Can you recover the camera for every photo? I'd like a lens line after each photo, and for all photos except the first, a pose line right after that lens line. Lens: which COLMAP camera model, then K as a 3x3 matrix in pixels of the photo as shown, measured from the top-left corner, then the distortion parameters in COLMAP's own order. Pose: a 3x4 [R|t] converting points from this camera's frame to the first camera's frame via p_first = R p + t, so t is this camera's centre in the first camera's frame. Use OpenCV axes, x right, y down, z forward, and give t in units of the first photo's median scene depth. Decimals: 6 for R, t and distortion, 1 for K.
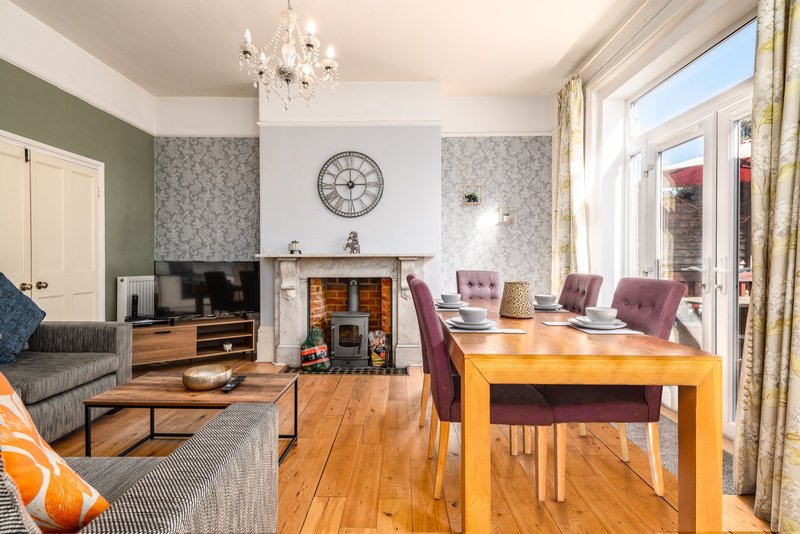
lens RADIAL K [[378.5, 0, 400.8], [0, 378.5, 267.5], [0, 0, 1]] dist [0.018366, -0.001226]
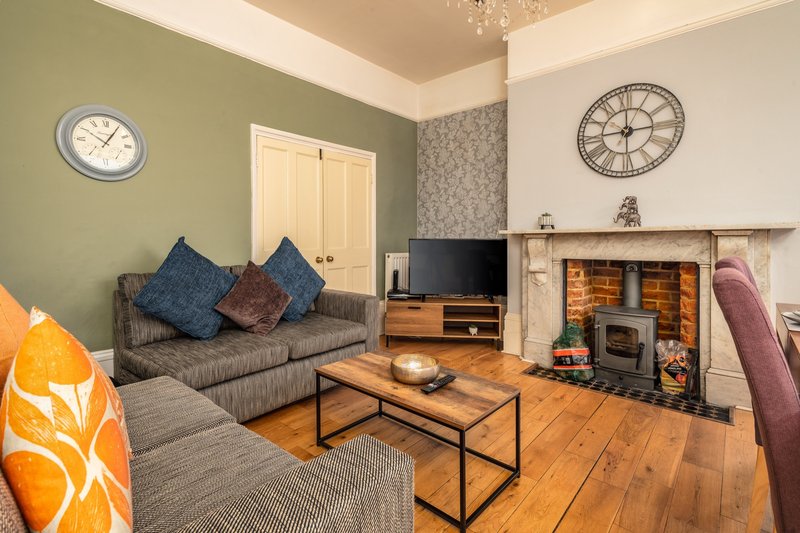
lens RADIAL K [[378.5, 0, 405.6], [0, 378.5, 245.6], [0, 0, 1]] dist [0.018366, -0.001226]
pose [[0.751168, 0.005443, -0.660088, 0.032957], [-0.006722, 0.999977, 0.000596, 0.000959], [0.660077, 0.003990, 0.751188, 0.189482]]
